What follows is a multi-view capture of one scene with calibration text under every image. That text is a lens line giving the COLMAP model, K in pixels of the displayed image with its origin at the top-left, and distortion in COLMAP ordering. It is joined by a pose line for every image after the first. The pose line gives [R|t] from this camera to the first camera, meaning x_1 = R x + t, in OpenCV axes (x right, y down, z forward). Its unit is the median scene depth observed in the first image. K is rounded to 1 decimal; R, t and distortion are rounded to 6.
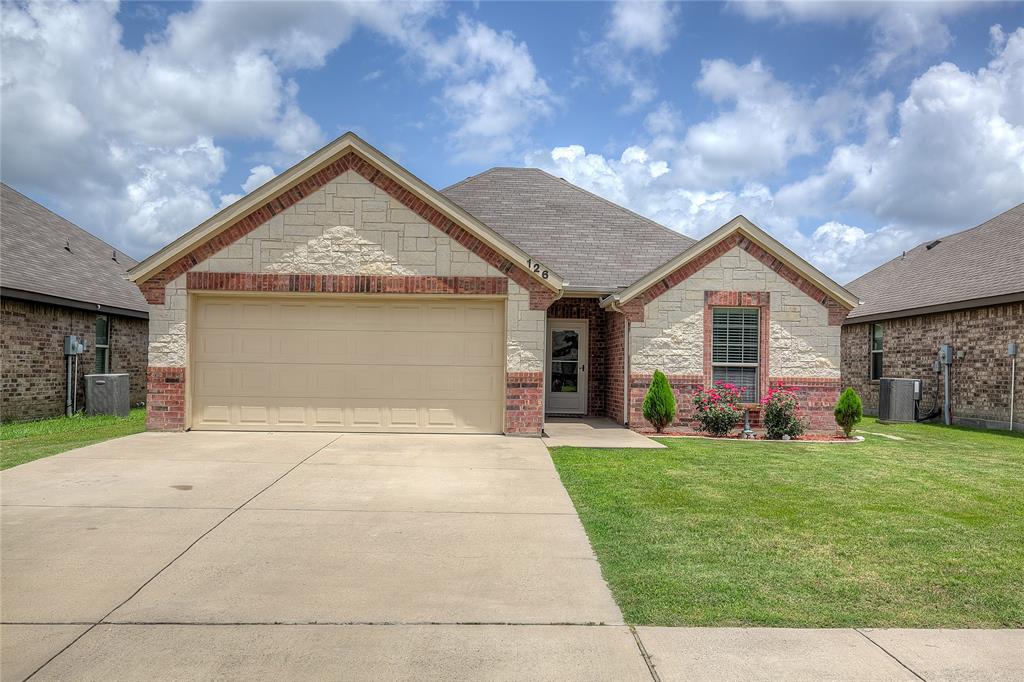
lens RADIAL K [[980.2, 0, 511.0], [0, 980.2, 340.4], [0, 0, 1]] dist [0.009333, 0.000000]
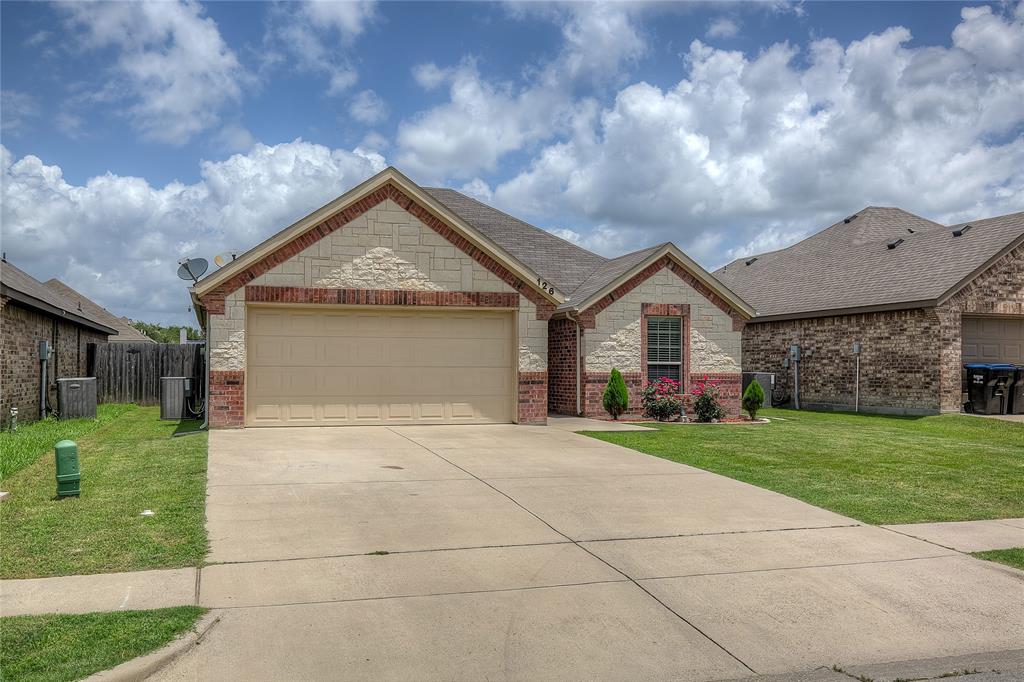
lens RADIAL K [[980.2, 0, 514.6], [0, 980.2, 343.3], [0, 0, 1]] dist [0.009333, 0.000000]
pose [[0.962709, -0.004252, 0.270506, -0.331483], [0.002475, 0.999973, 0.006911, -0.010843], [-0.270528, -0.005984, 0.962694, -0.155573]]
